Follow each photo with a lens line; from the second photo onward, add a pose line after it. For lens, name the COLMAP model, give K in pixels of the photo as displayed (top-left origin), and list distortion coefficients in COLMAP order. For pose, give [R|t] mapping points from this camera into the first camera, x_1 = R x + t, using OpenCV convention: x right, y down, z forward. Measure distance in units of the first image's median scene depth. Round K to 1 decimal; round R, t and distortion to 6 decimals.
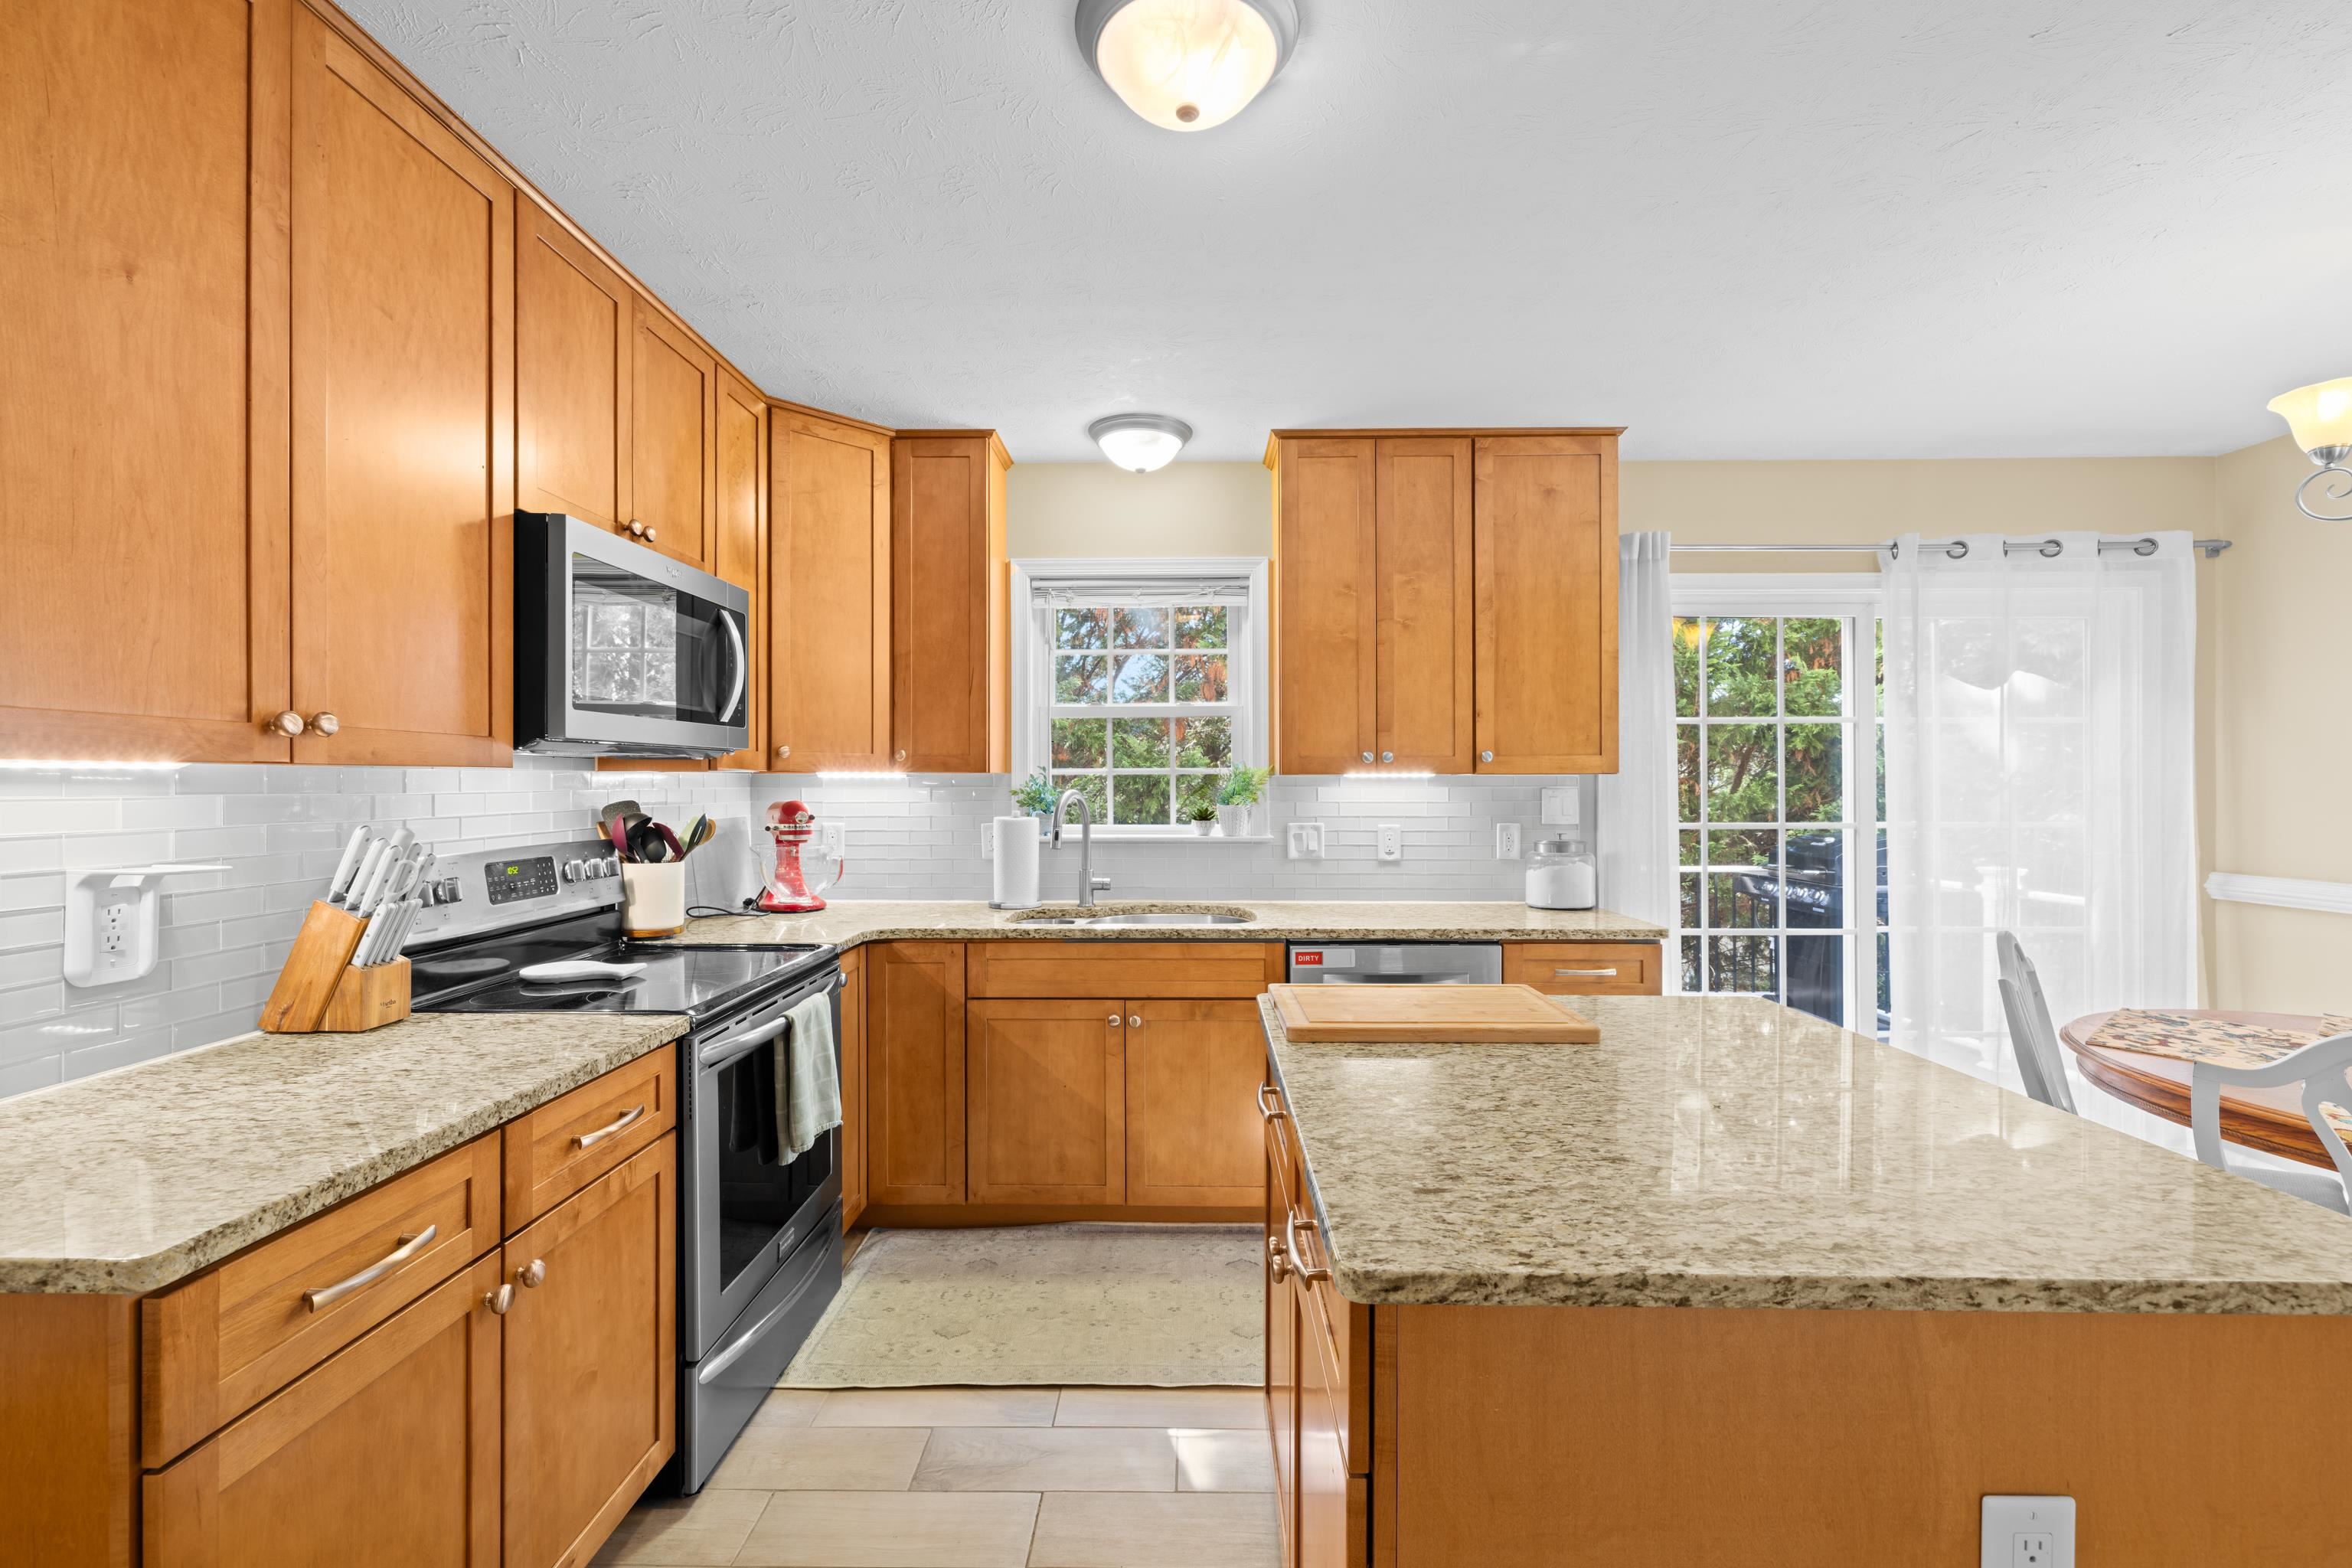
lens RADIAL K [[996.1, 0, 1176.8], [0, 996.1, 786.6], [0, 0, 1]] dist [0.000316, 0.000010]
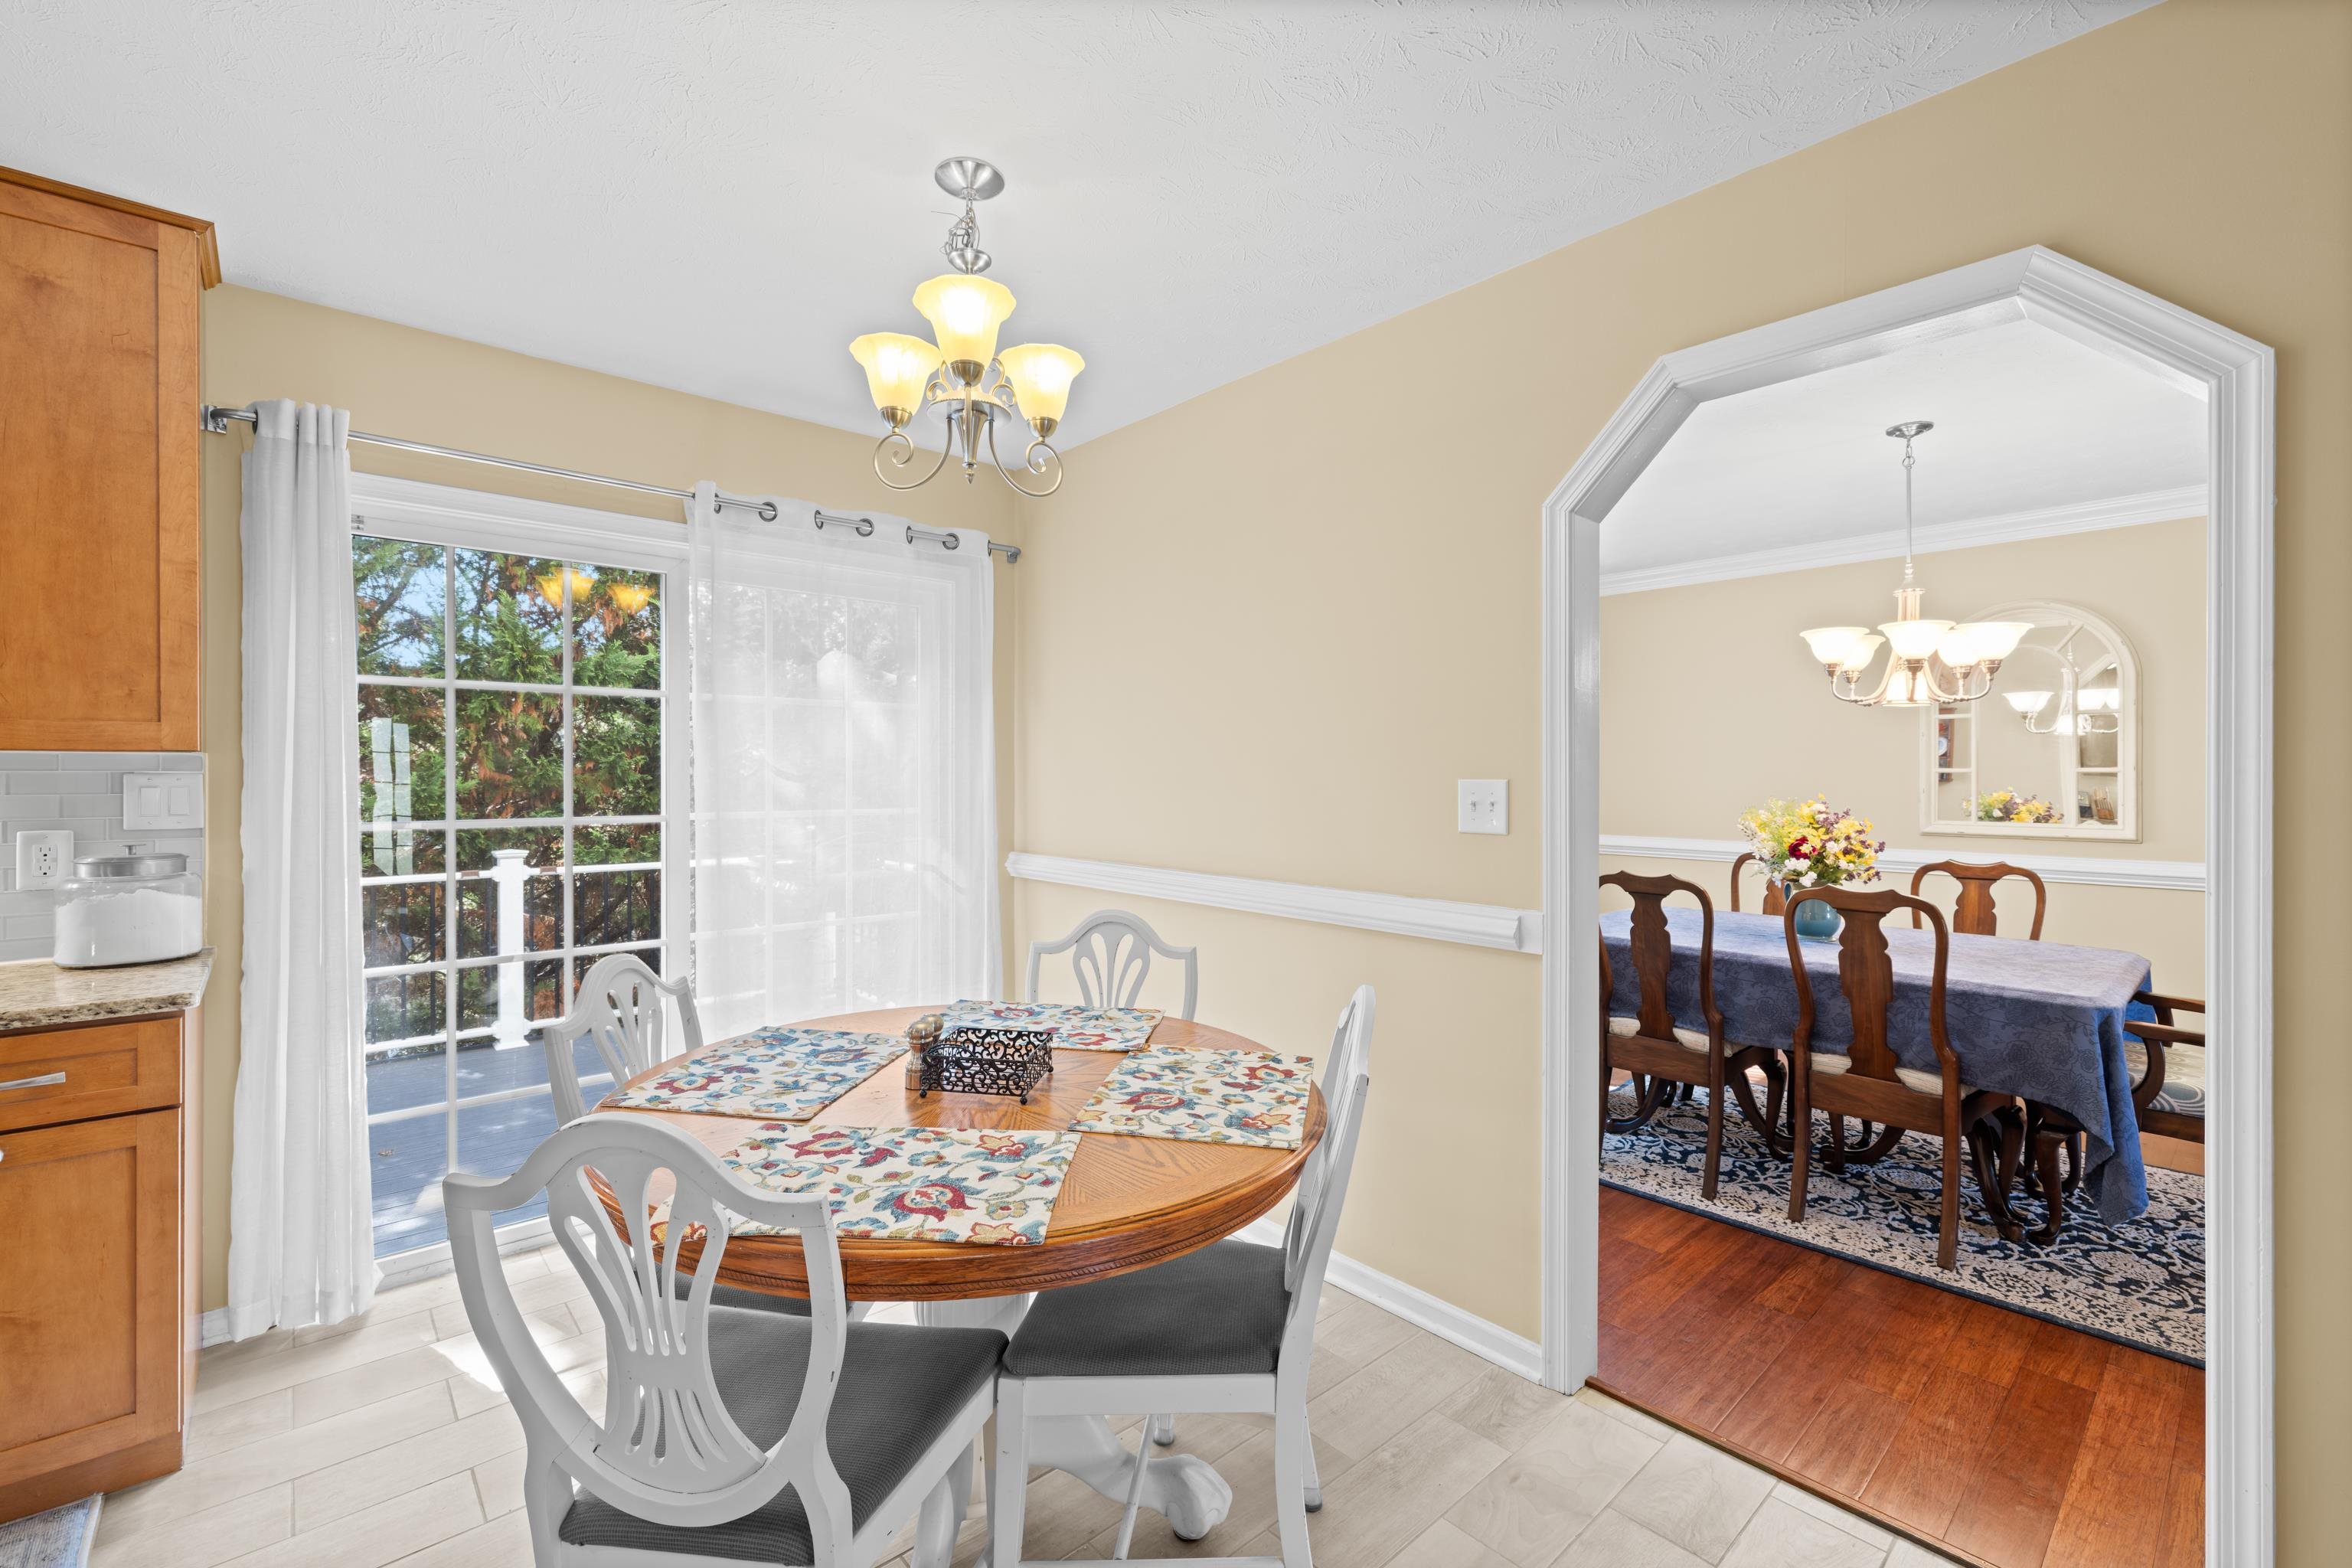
lens RADIAL K [[996.1, 0, 1172.1], [0, 996.1, 776.5], [0, 0, 1]] dist [0.000316, 0.000010]
pose [[0.735774, 0.000811, 0.677227, 0.472021], [-0.002603, 0.999995, 0.001630, 0.000857], [-0.677222, -0.002962, 0.735772, 0.089487]]
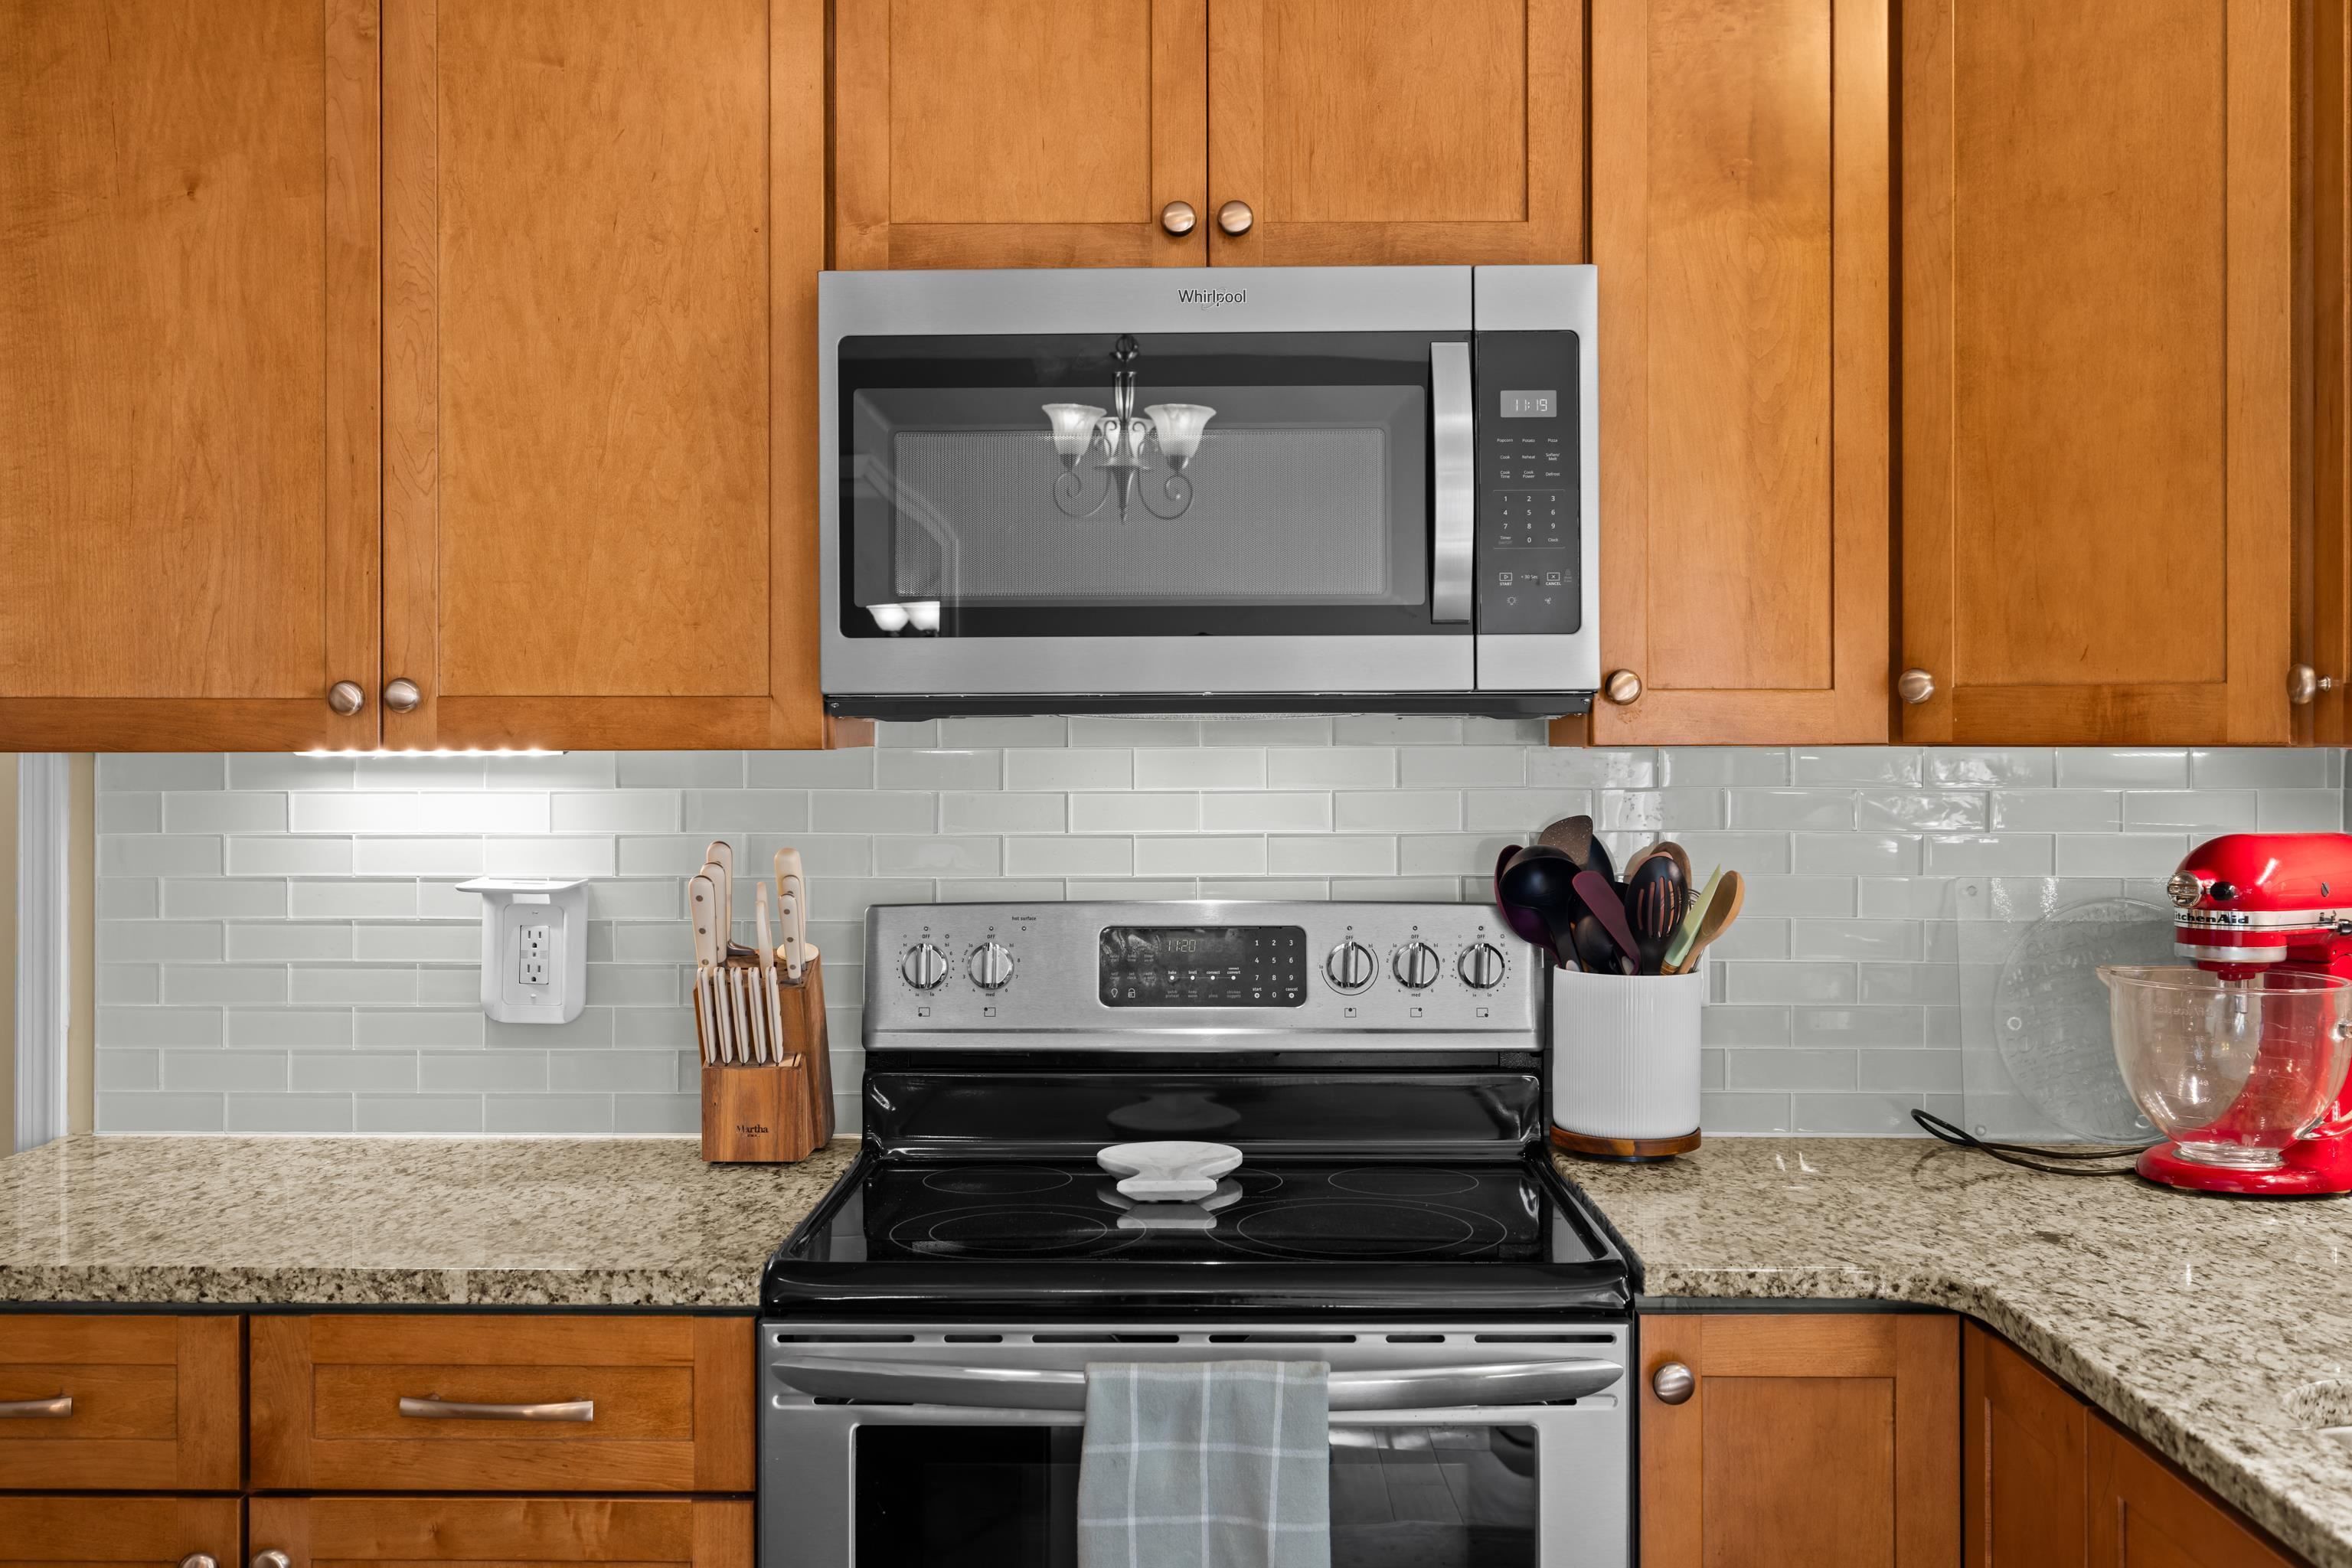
lens RADIAL K [[2313.5, 0, 1175.2], [0, 2313.5, 730.2], [0, 0, 1]] dist [-0.000571, 0.000000]
pose [[-0.000739, -0.002464, -0.999997, 0.358854], [-0.003888, 0.999989, -0.002461, -0.015974], [0.999992, 0.003886, -0.000748, 0.696649]]
